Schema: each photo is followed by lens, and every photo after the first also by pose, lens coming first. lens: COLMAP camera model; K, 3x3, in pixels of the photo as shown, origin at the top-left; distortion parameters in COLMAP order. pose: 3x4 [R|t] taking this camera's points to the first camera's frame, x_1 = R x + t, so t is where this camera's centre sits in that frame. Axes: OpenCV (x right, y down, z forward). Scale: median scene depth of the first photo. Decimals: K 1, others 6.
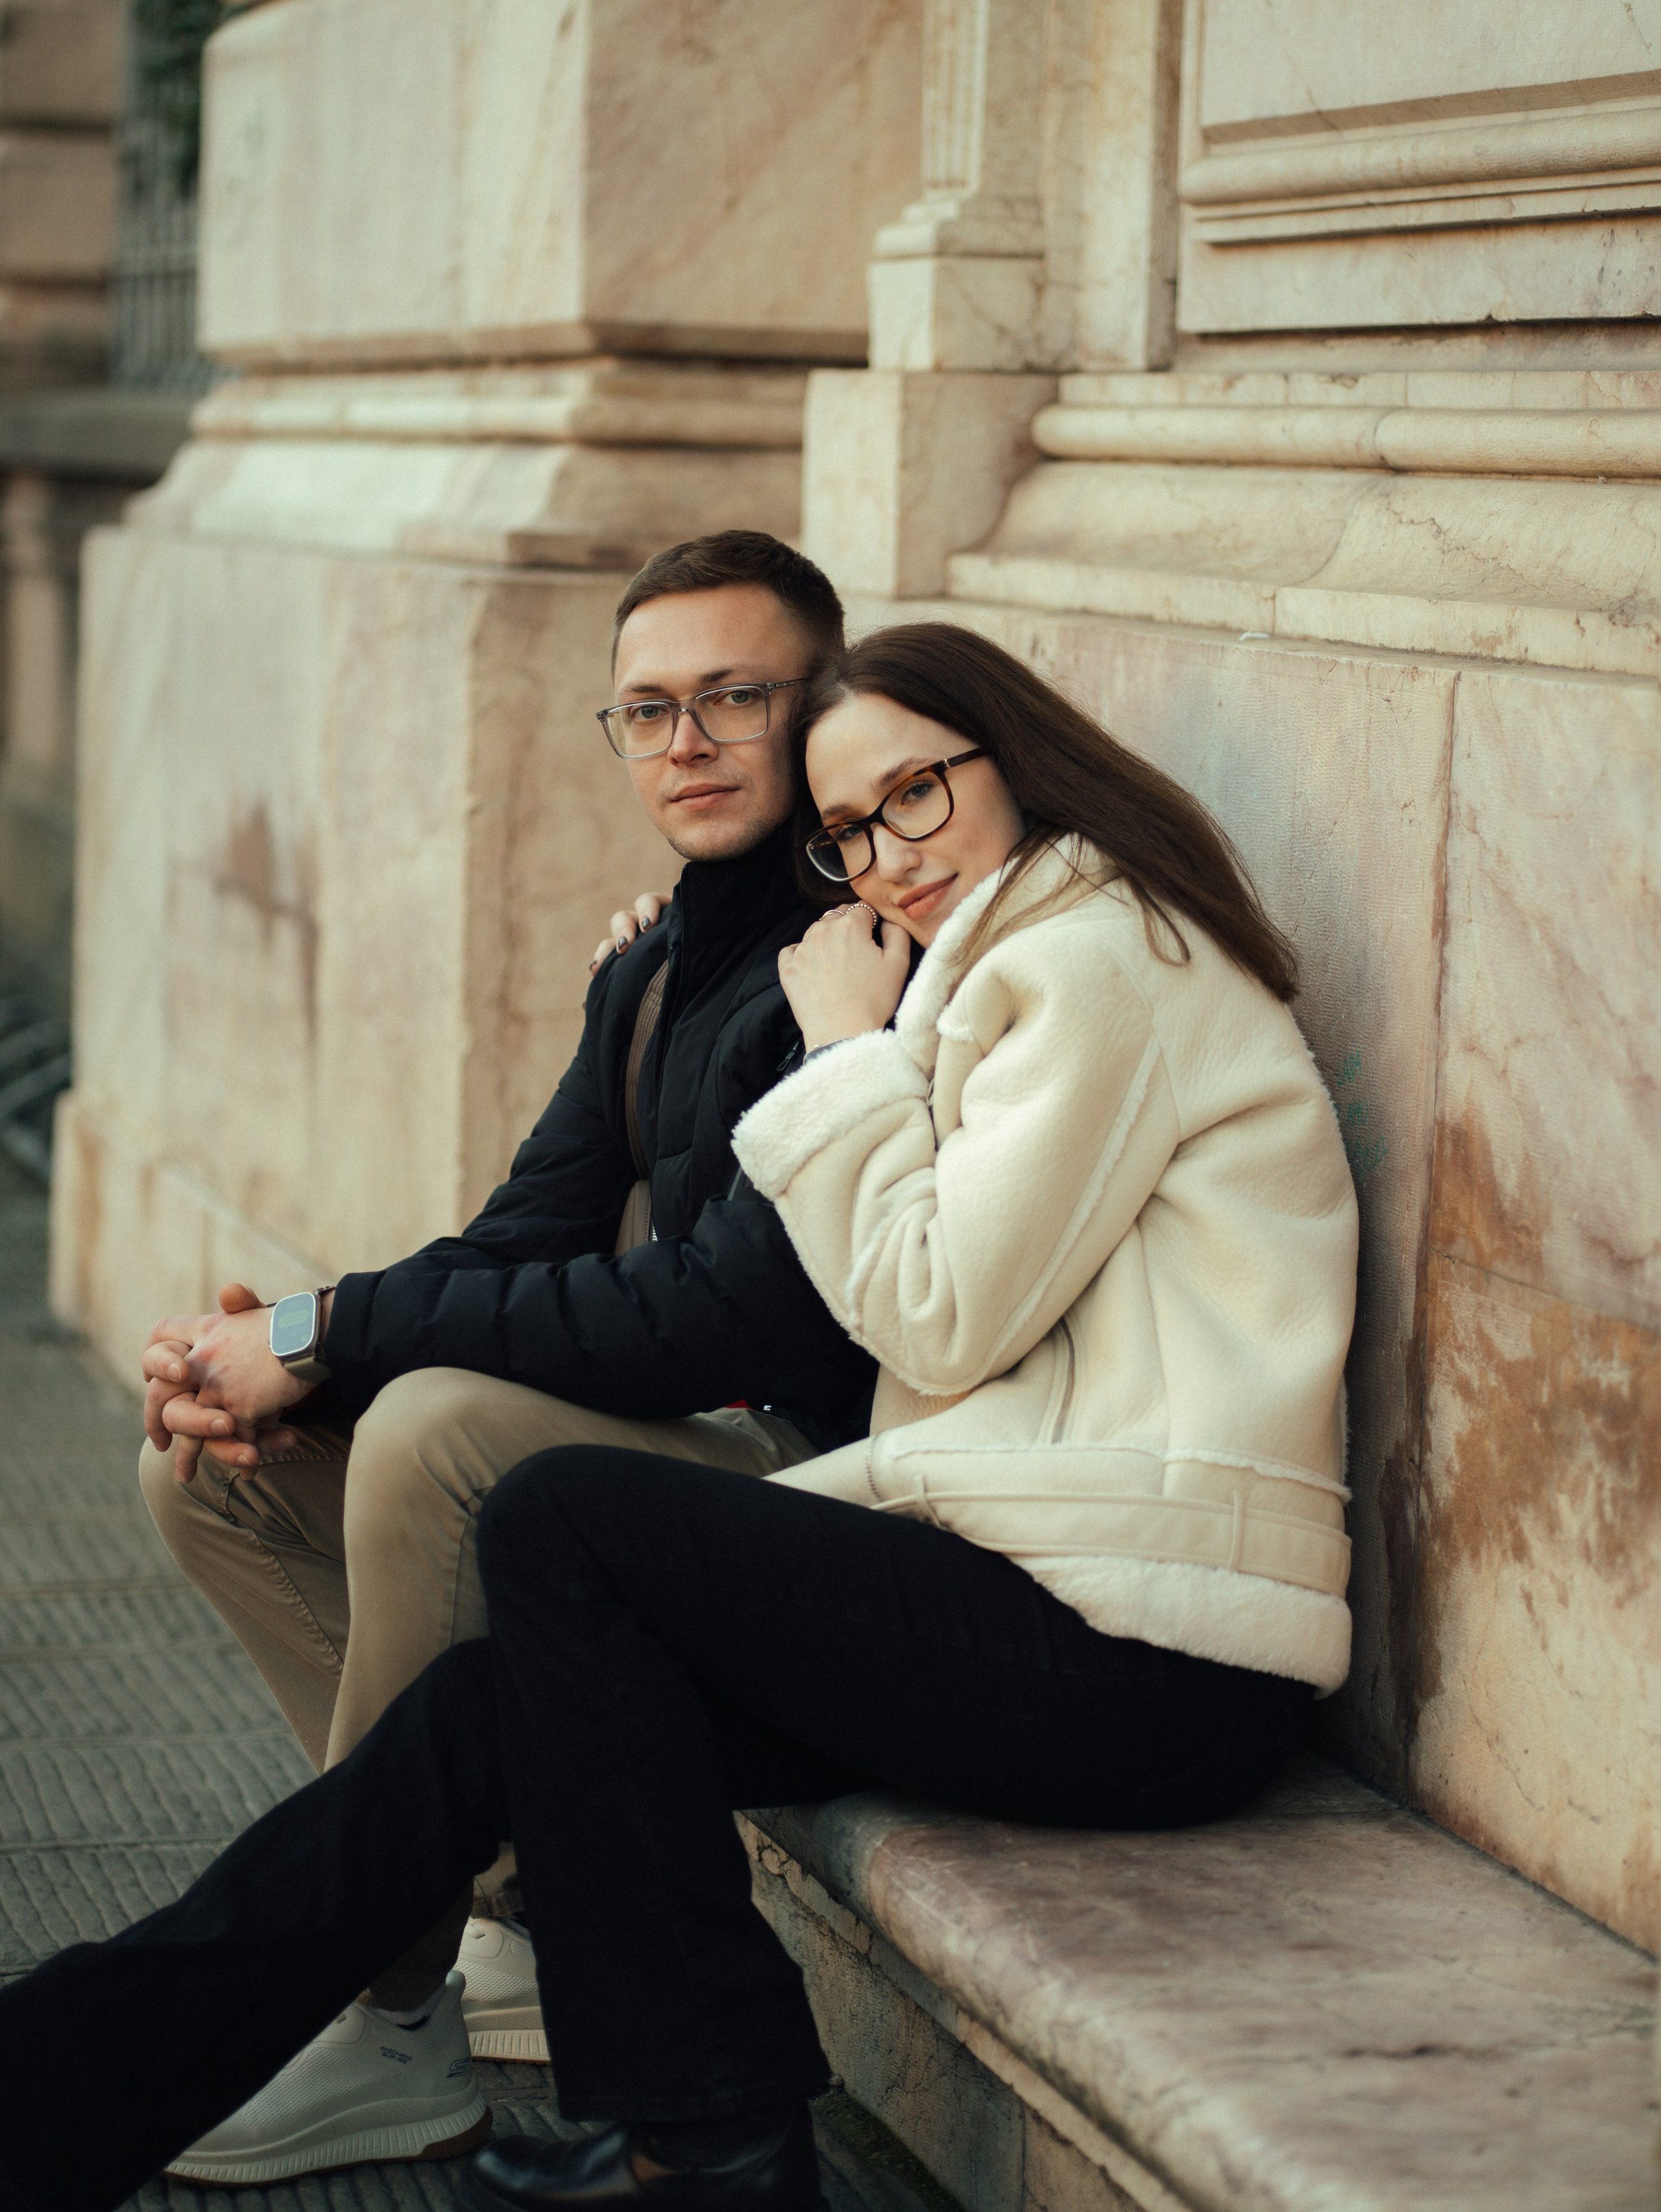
lens RADIAL K [[5532.1, 0, 830.0], [0, 5532.1, 1105.9], [0, 0, 1]] dist [-0.171937, 0.000000]
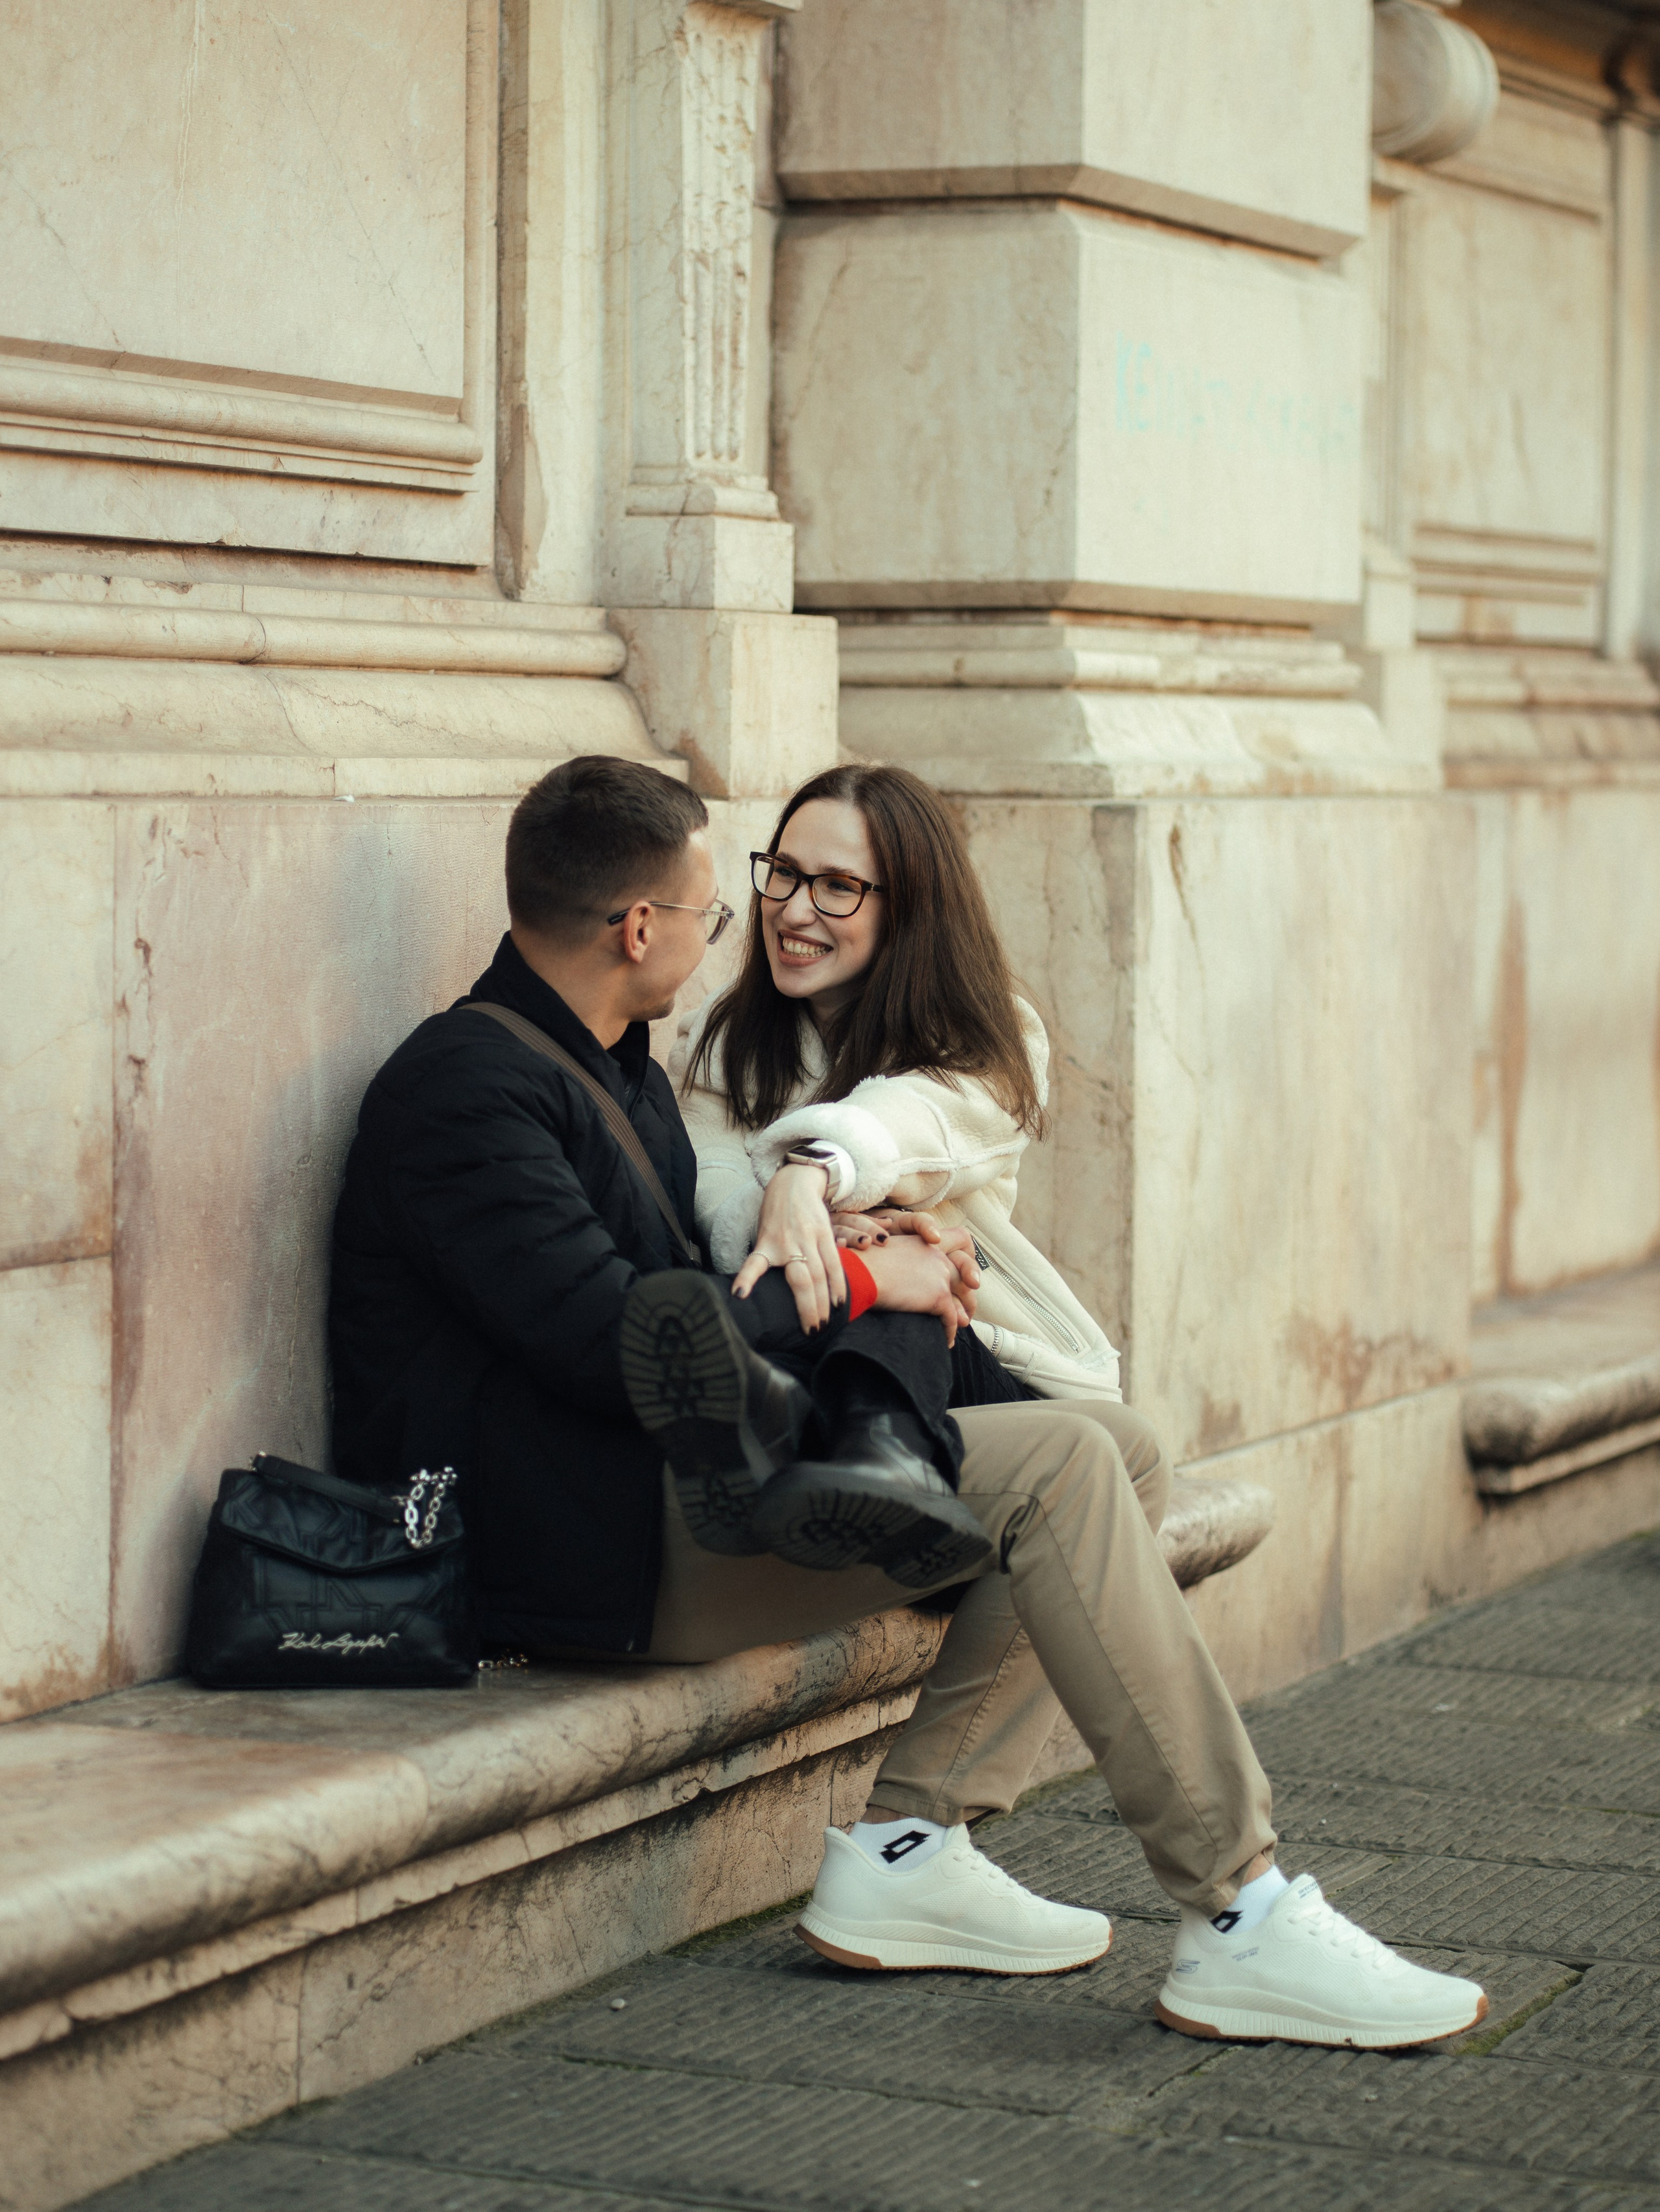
lens RADIAL K [[5531.3, 0, 829.6], [0, 5531.3, 1105.8], [0, 0, 1]] dist [-0.171937, 0.000000]
pose [[-0.750479, -0.084218, 0.655506, -0.829983], [0.038617, 0.984565, 0.170706, -0.224823], [-0.659765, 0.153425, -0.735643, 1.847877]]
